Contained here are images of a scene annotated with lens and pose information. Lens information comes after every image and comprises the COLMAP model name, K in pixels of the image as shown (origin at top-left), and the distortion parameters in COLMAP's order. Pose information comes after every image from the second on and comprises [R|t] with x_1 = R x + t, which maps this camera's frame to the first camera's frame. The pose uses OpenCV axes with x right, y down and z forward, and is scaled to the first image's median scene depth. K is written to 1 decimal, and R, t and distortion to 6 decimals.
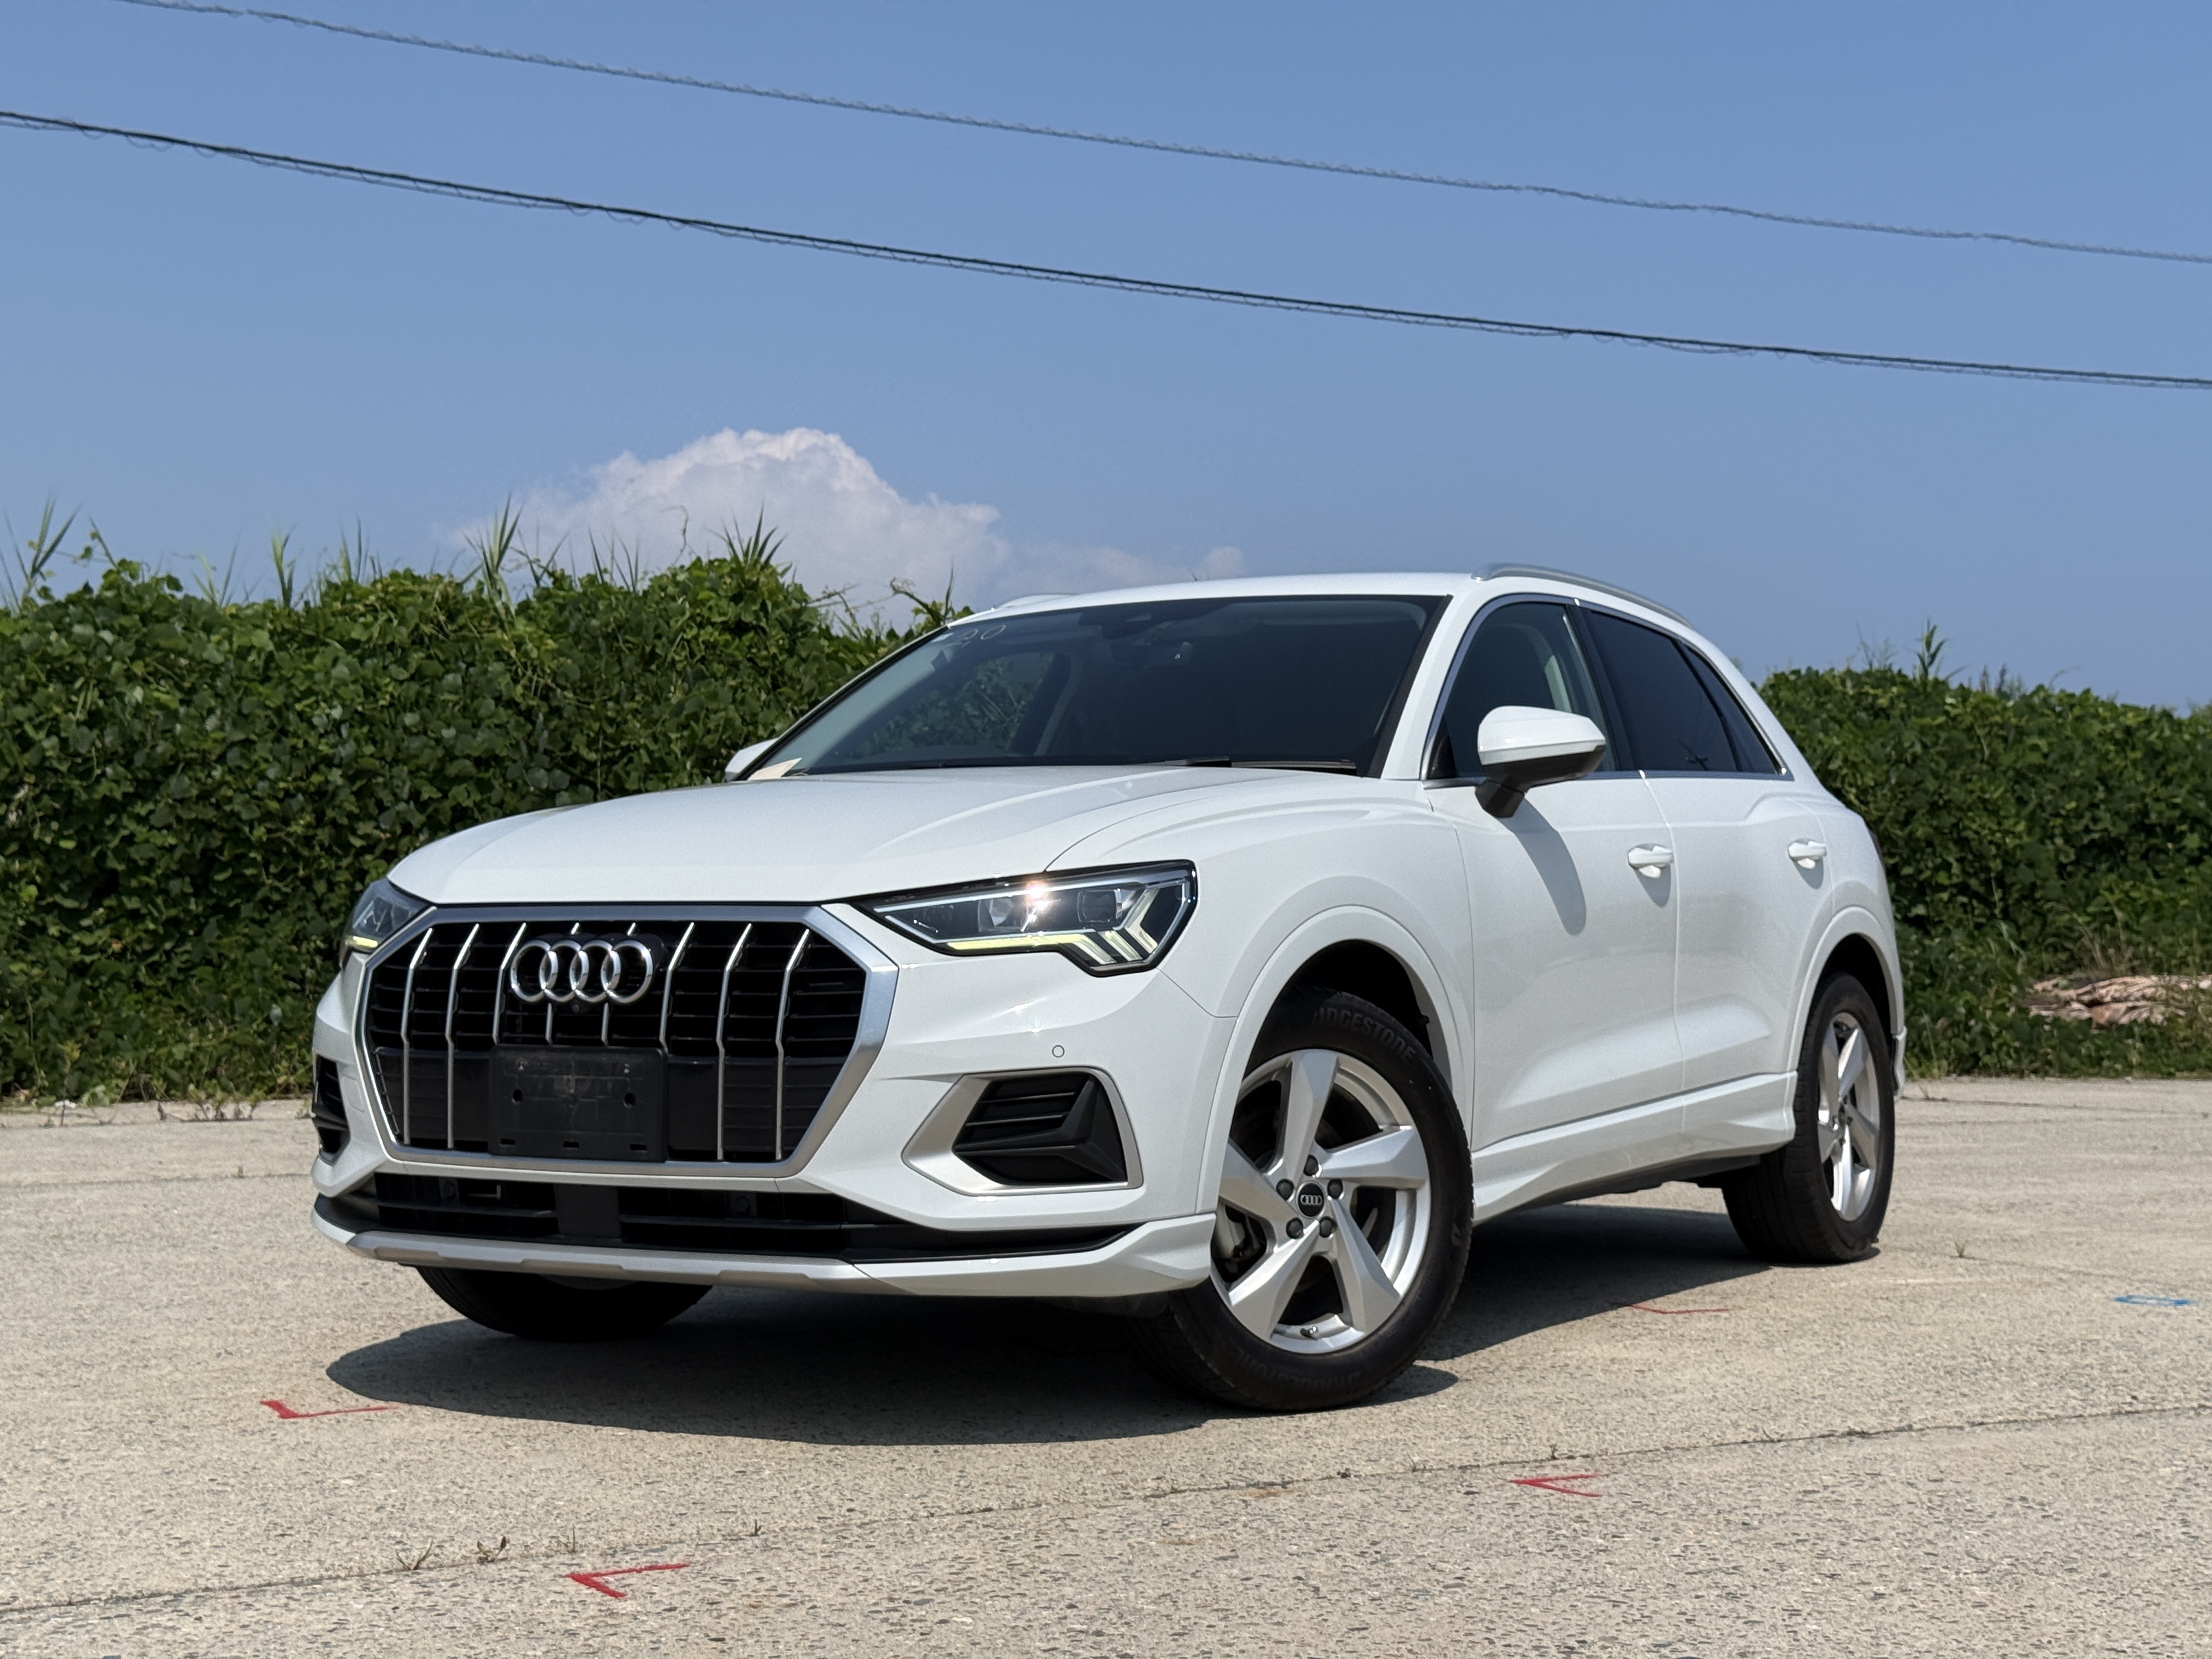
lens RADIAL K [[3144.7, 0, 1106.0], [0, 3144.7, 829.5], [0, 0, 1]] dist [0.108436, 0.020718]
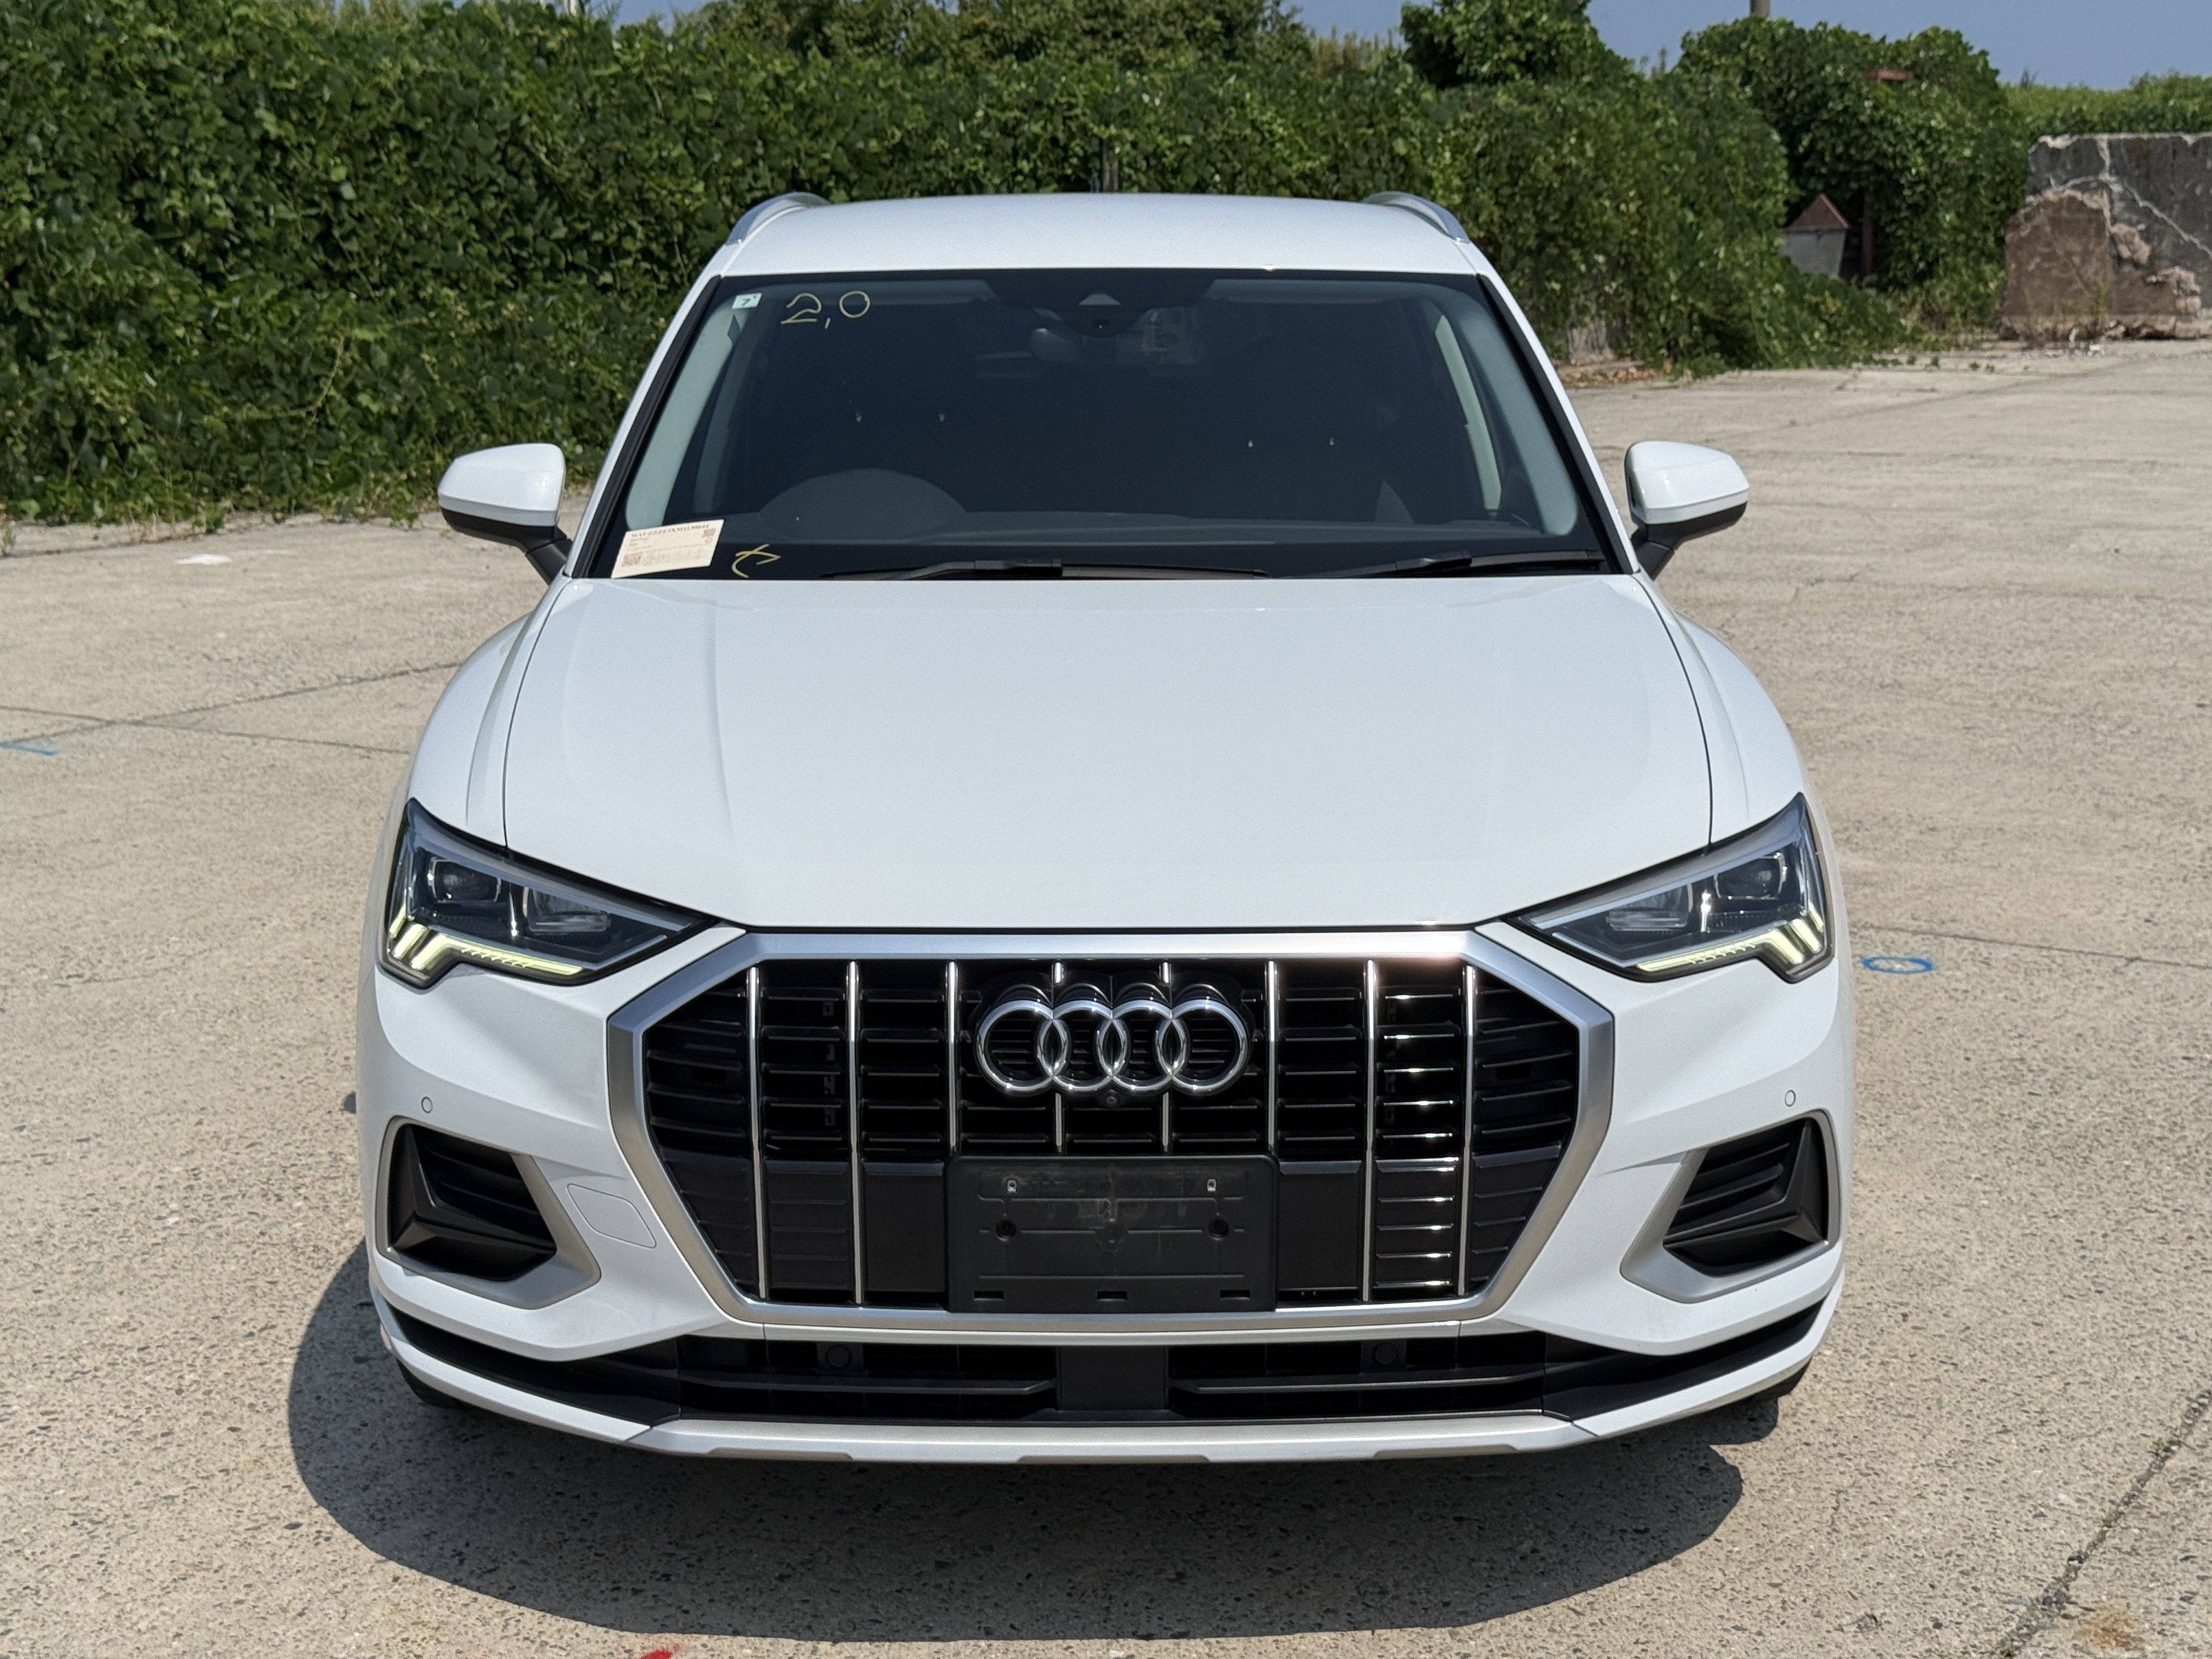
lens RADIAL K [[3144.7, 0, 1106.0], [0, 3144.7, 829.5], [0, 0, 1]] dist [0.108436, 0.020718]
pose [[0.851877, -0.107158, 0.512662, -0.117798], [-0.017259, 0.972570, 0.231968, -0.036096], [-0.523457, -0.206456, 0.826661, 0.106208]]
